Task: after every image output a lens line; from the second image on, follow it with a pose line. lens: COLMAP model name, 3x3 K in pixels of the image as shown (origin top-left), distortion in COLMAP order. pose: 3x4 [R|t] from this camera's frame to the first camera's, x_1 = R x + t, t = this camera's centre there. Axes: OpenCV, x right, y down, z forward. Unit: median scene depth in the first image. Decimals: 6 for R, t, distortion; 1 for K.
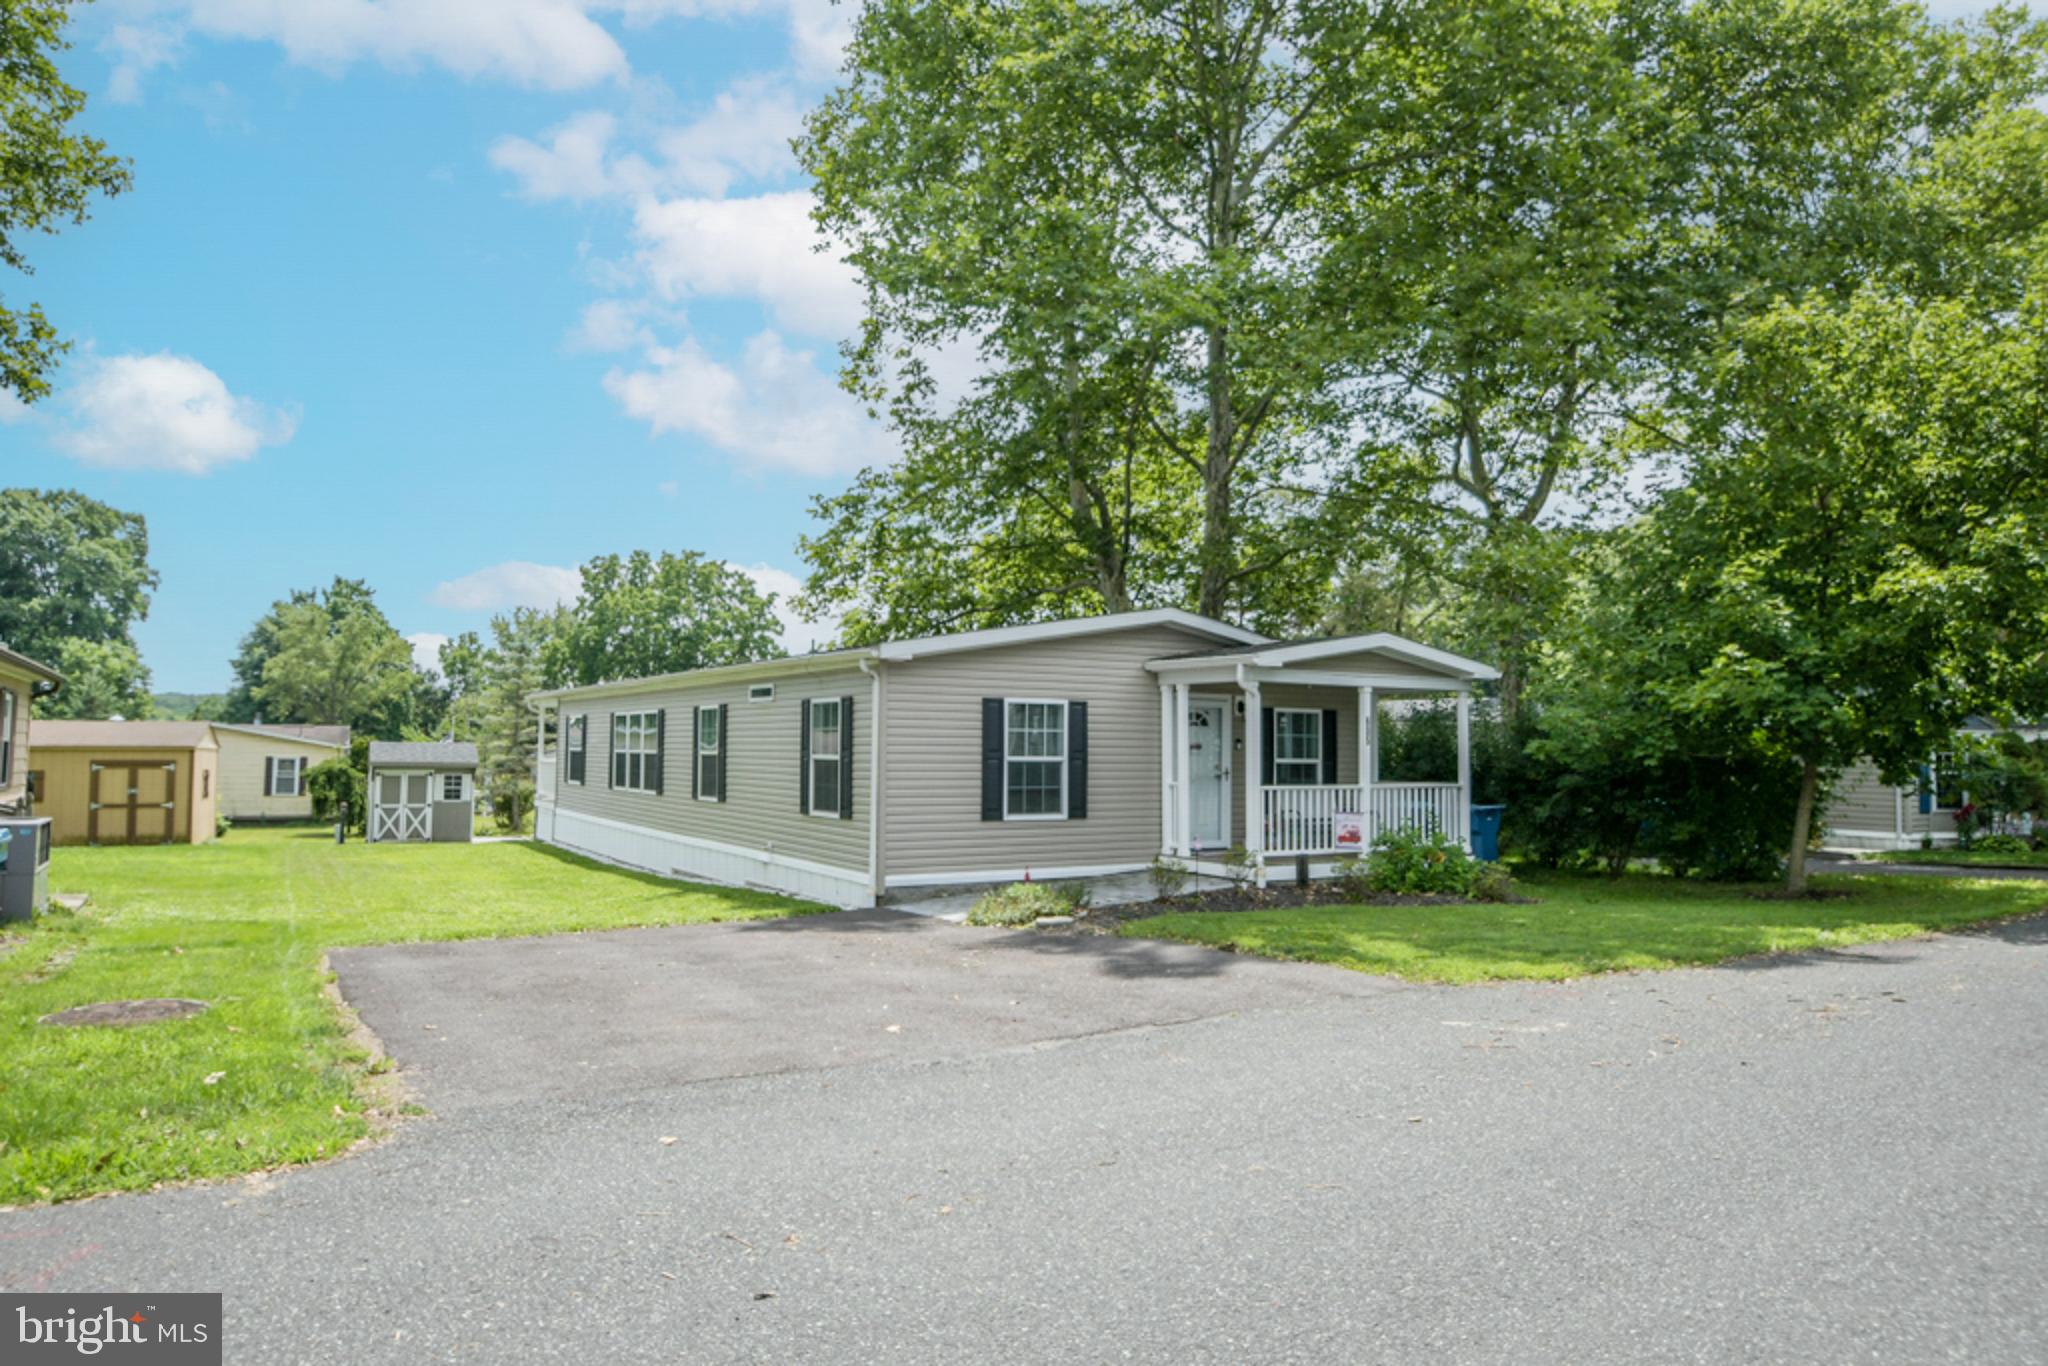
lens RADIAL K [[1280.6, 0, 994.6], [0, 1280.6, 679.3], [0, 0, 1]] dist [-0.029974, 0.001537]
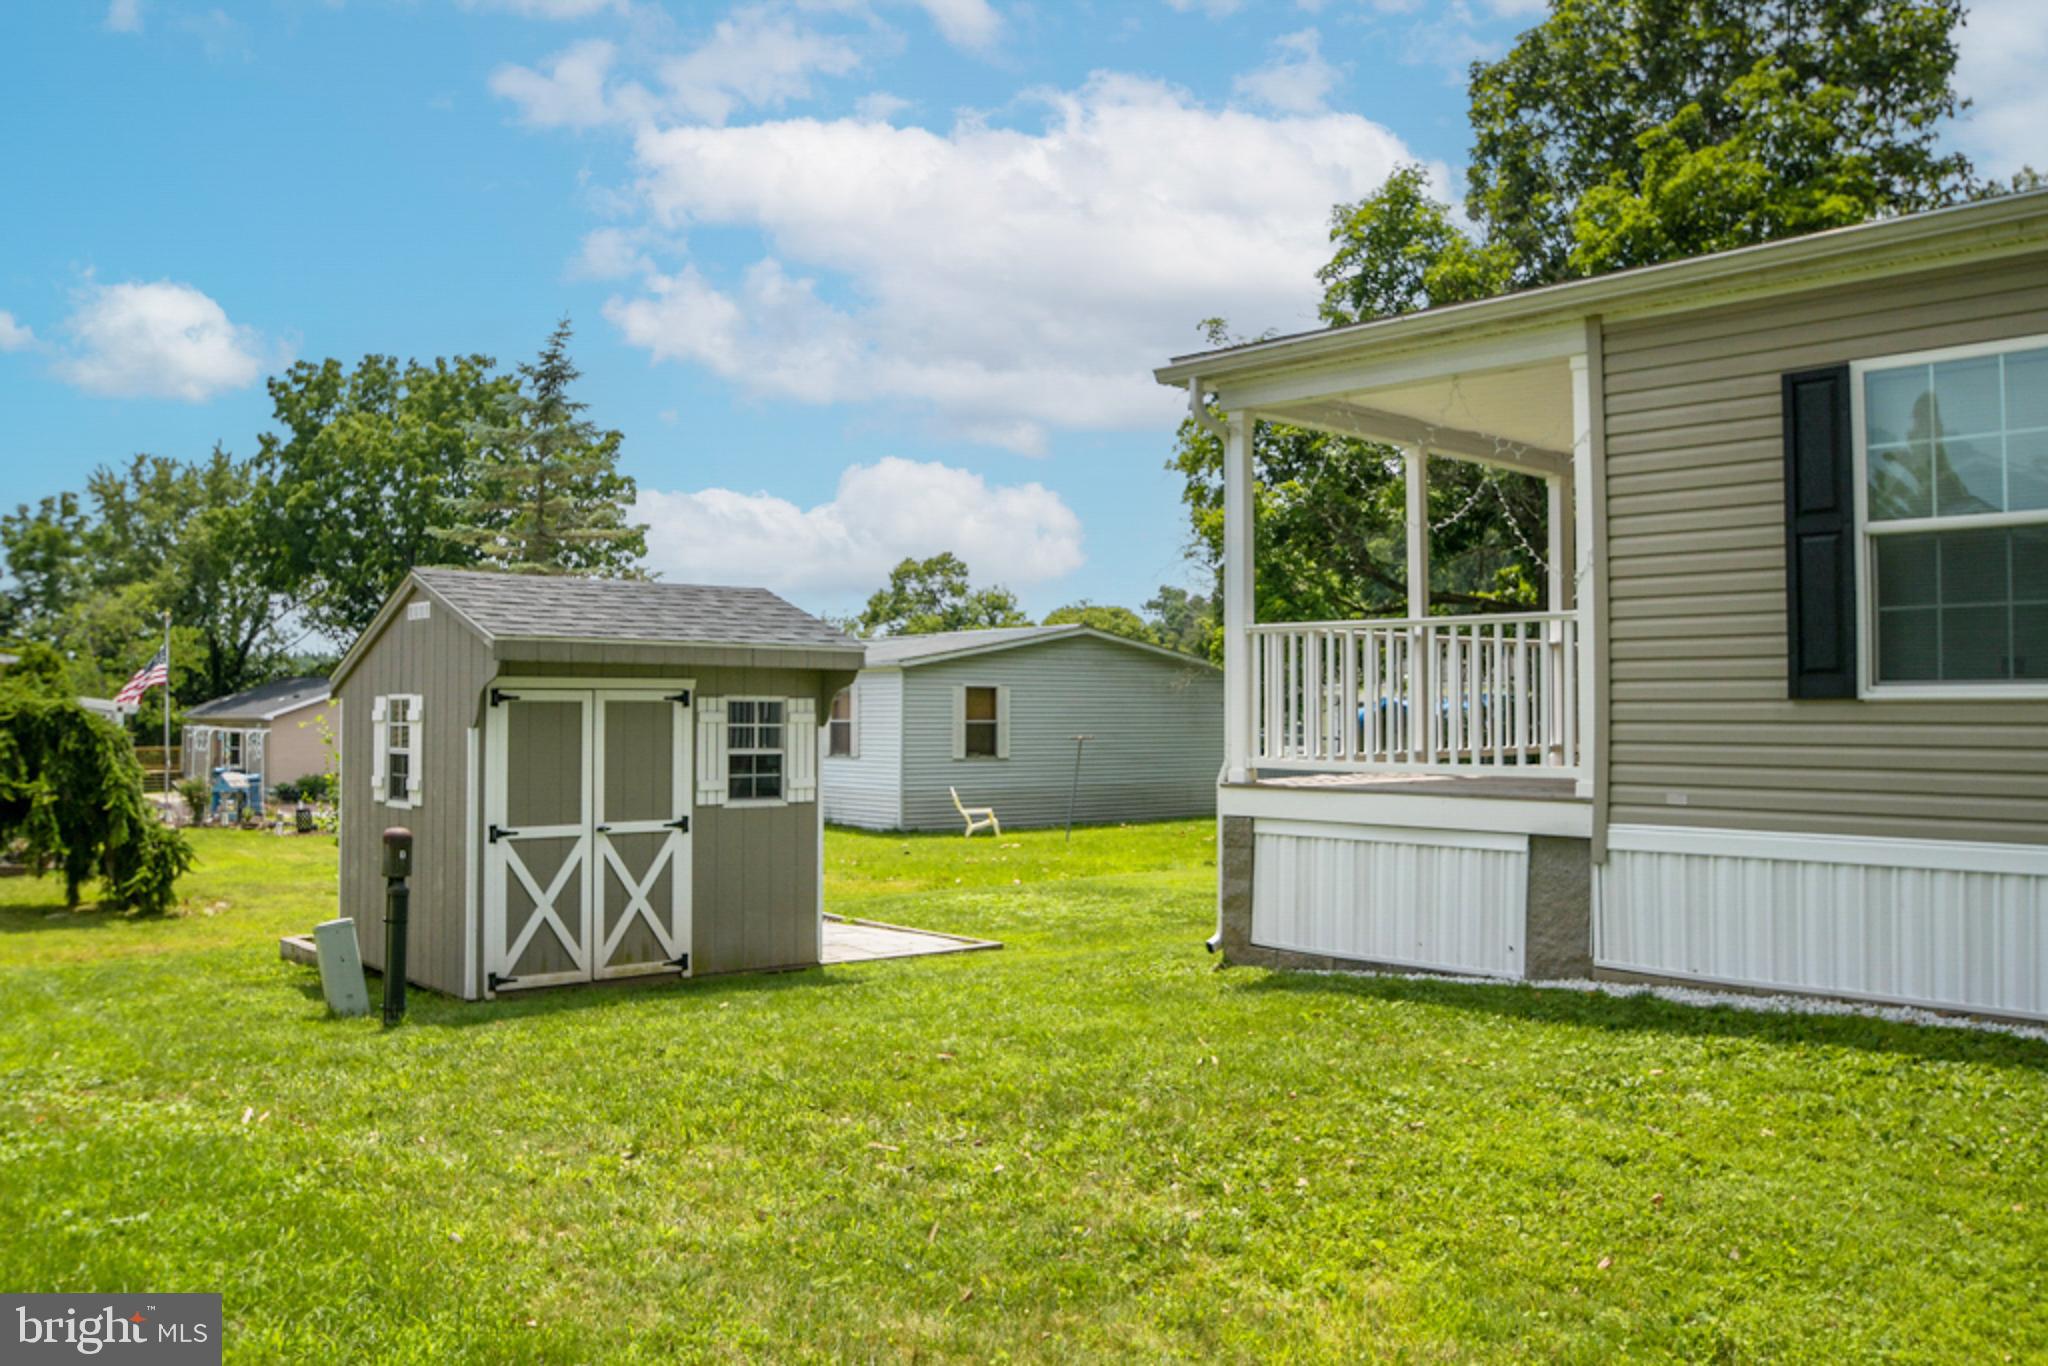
lens RADIAL K [[1618.2, 0, 986.1], [0, 1618.2, 678.5], [0, 0, 1]] dist [-0.053383, 0.010446]
pose [[0.979780, -0.008836, 0.199885, -0.446133], [0.002097, 0.999423, 0.033904, 0.060067], [-0.200069, -0.032799, 0.979233, 0.678639]]
